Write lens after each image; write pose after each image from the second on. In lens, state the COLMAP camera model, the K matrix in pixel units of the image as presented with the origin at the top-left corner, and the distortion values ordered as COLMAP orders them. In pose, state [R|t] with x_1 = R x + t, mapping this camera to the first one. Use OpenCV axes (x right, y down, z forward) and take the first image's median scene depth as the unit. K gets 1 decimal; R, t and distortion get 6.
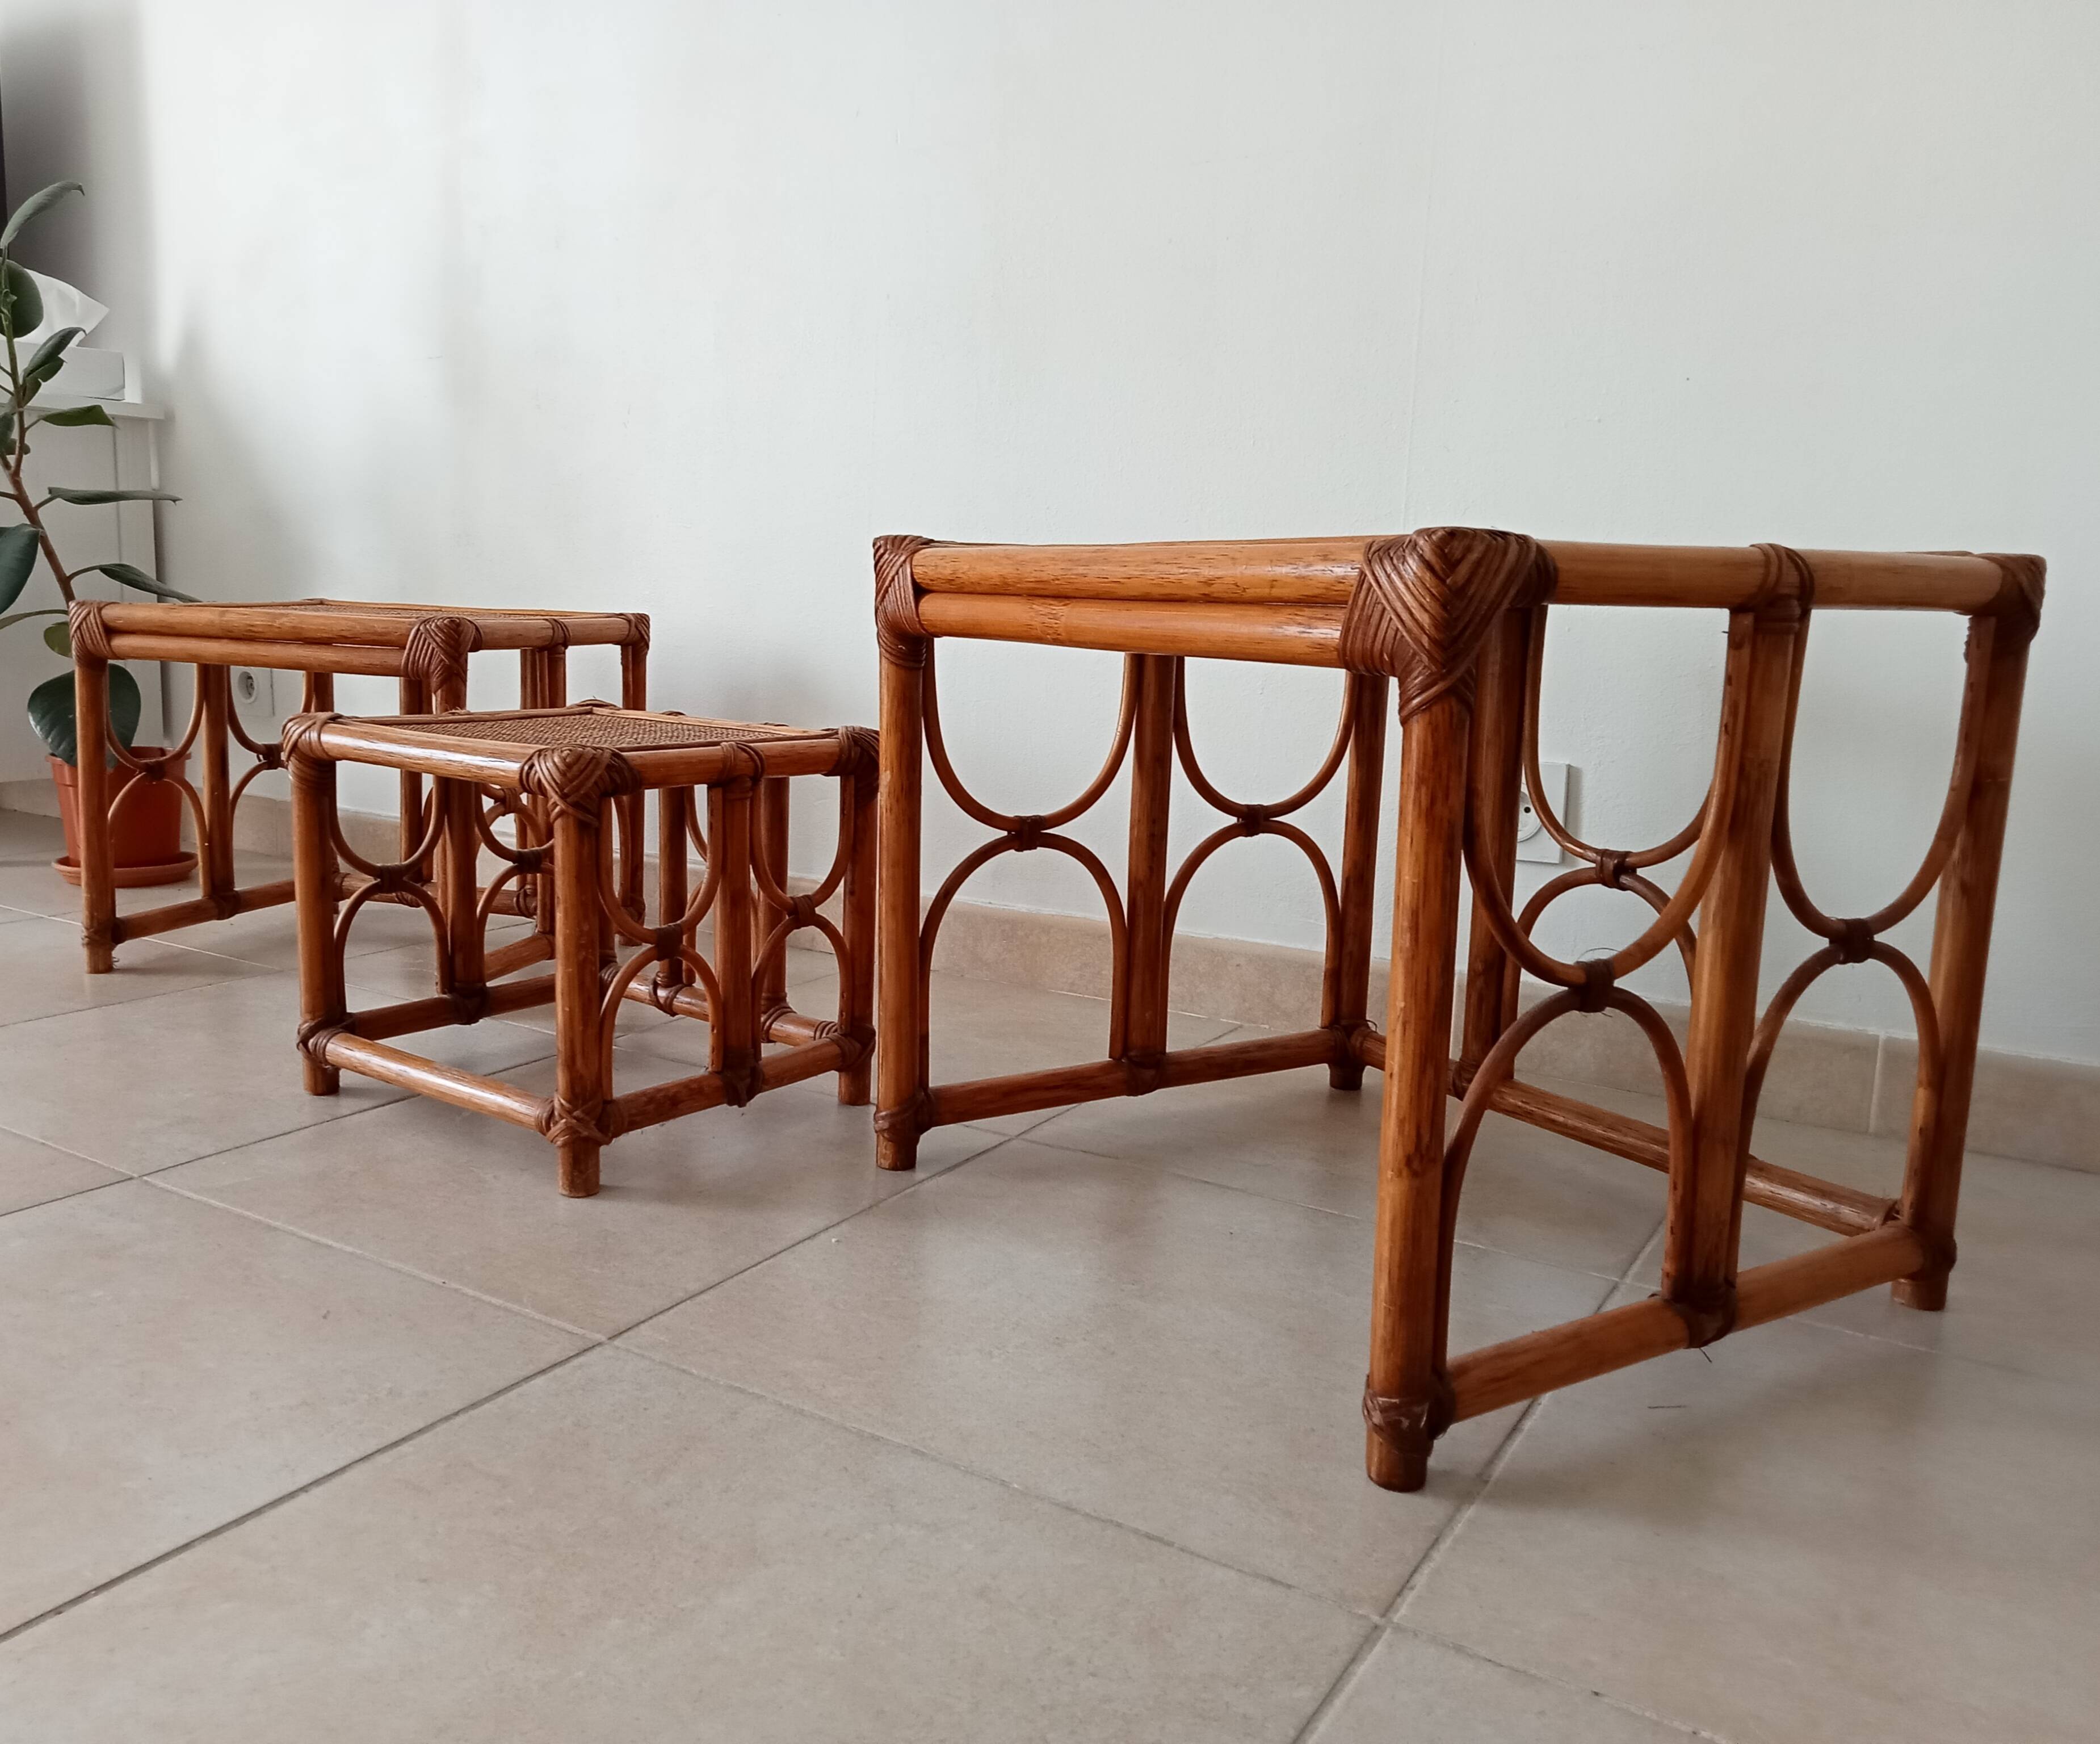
lens RADIAL K [[1721.7, 0, 930.1], [0, 1721.7, 873.1], [0, 0, 1]] dist [0.028160, -0.007893]
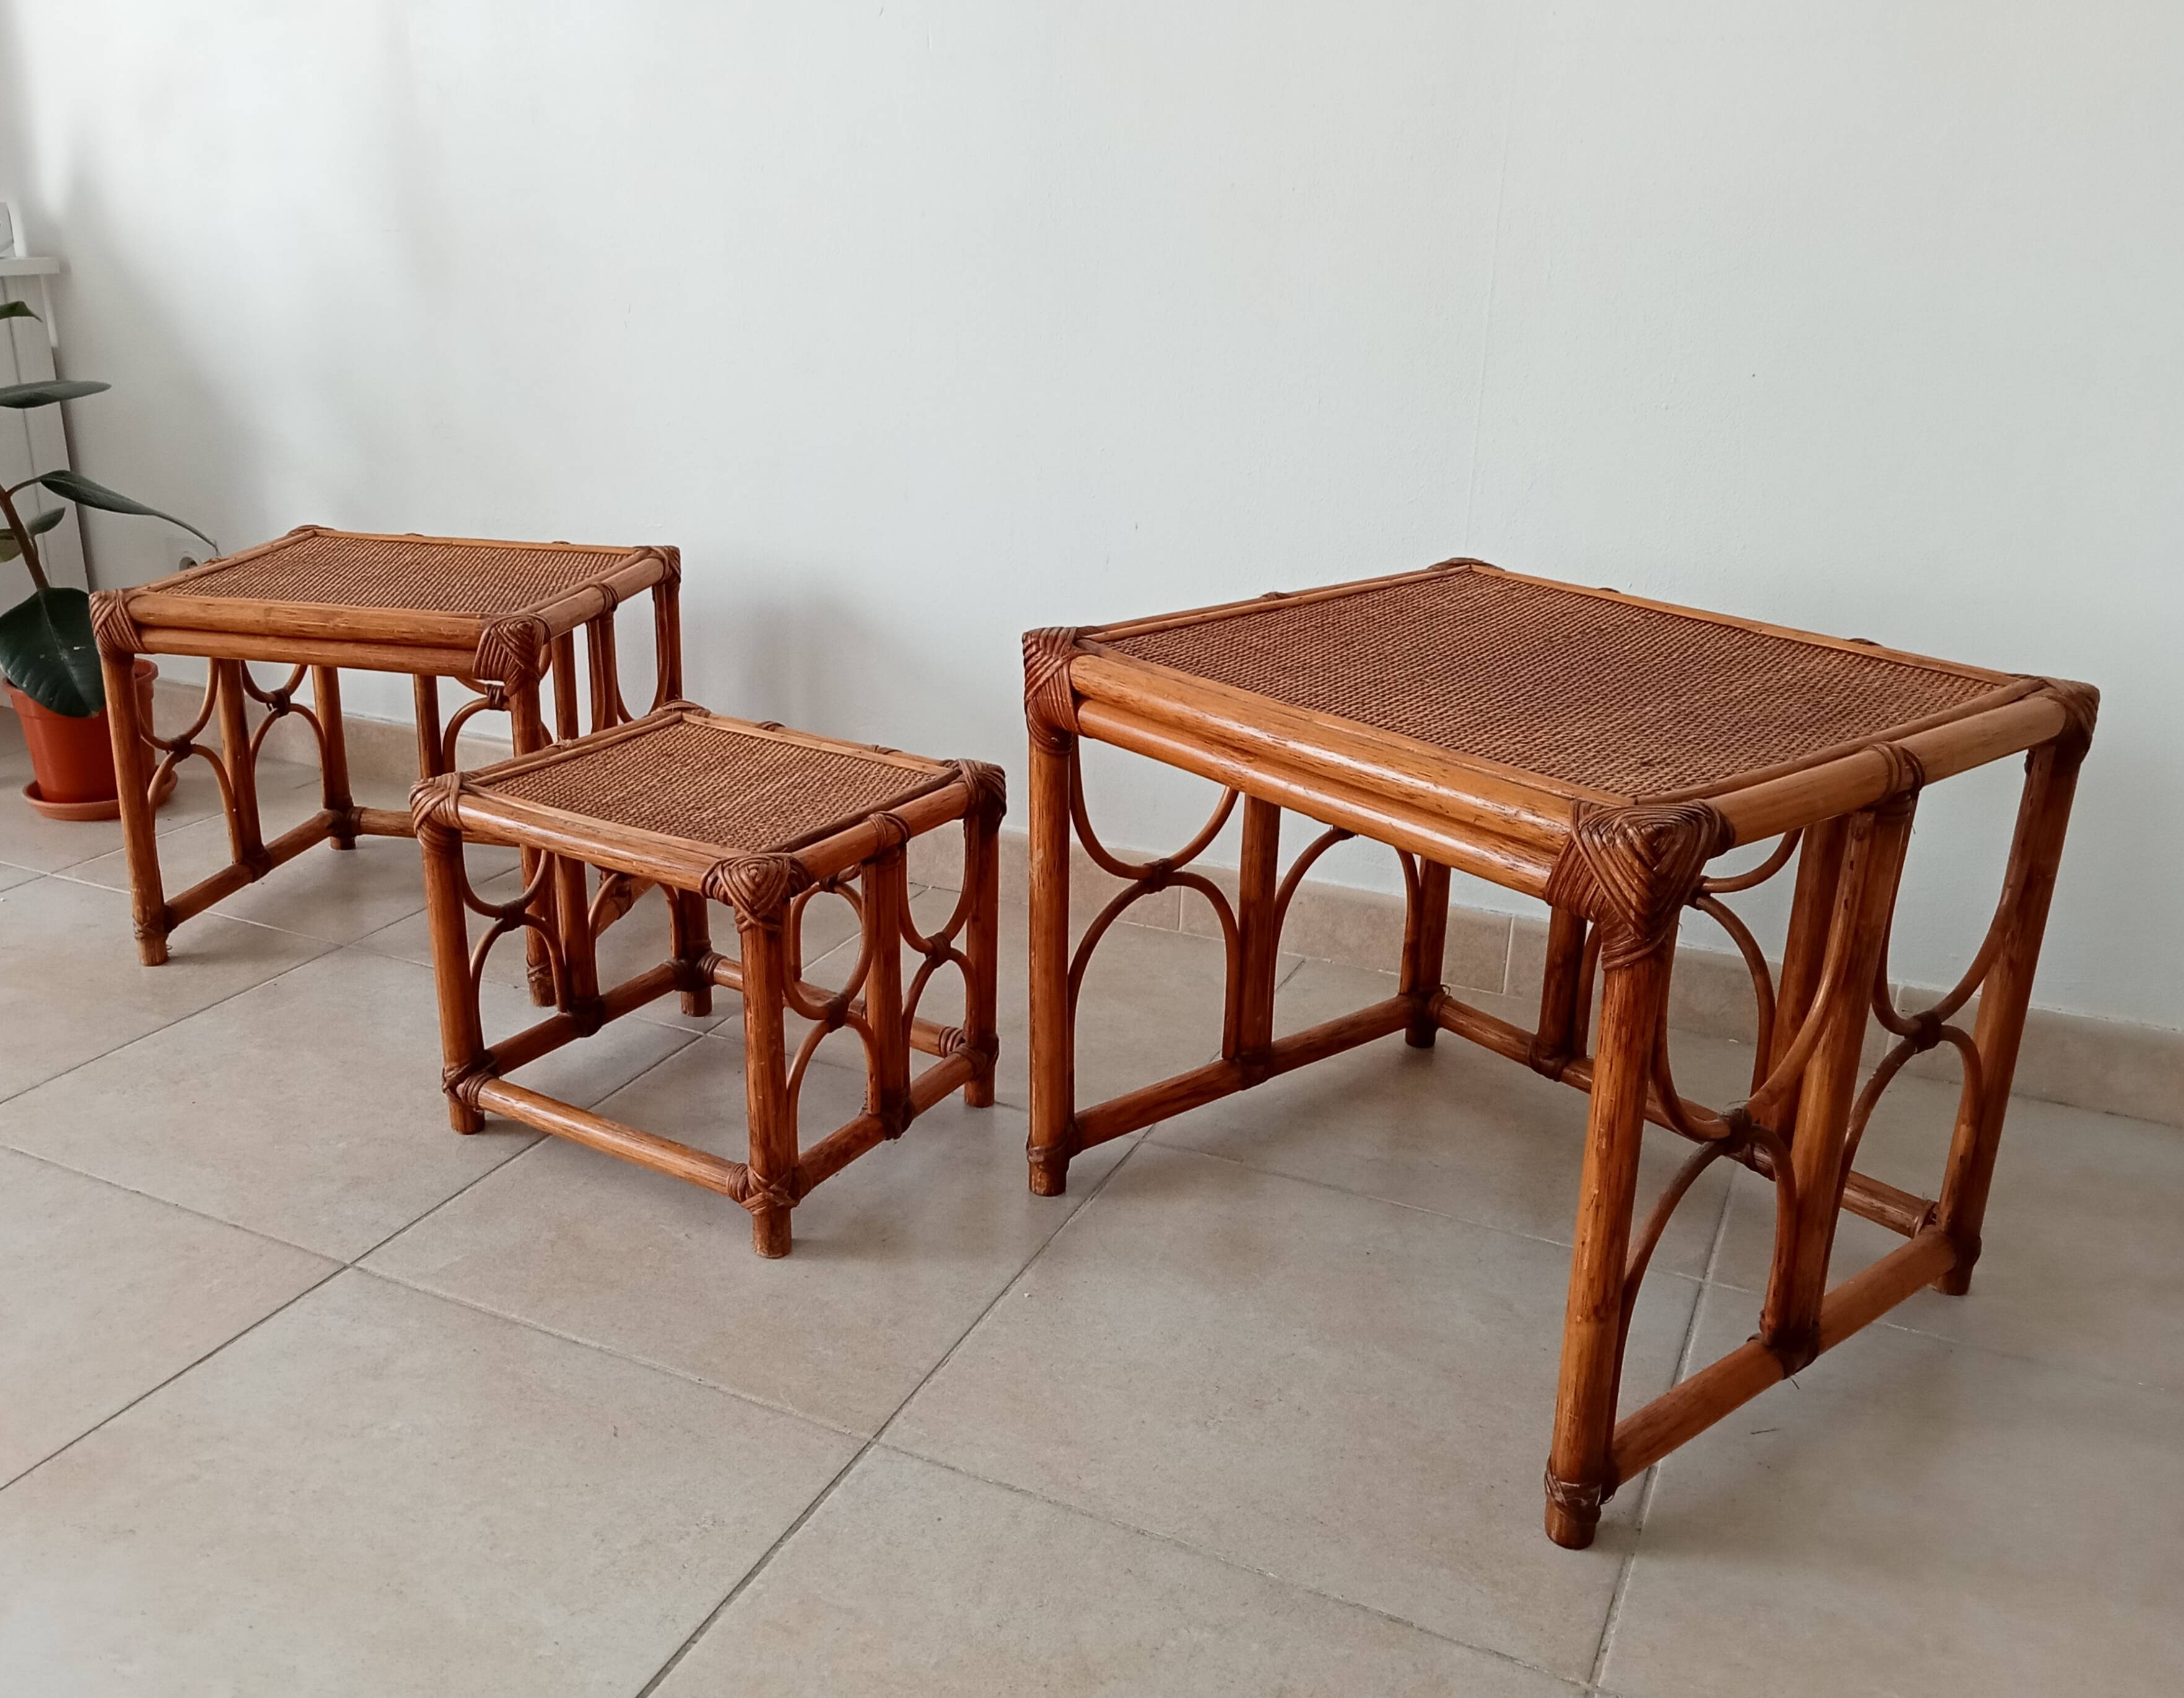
lens RADIAL K [[1888.2, 0, 976.7], [0, 1888.2, 855.6], [0, 0, 1]] dist [0.049275, -0.052598]
pose [[0.993571, -0.055416, 0.098717, -0.185532], [0.036332, 0.981962, 0.185556, -0.283218], [-0.107219, -0.180777, 0.977662, -0.137252]]
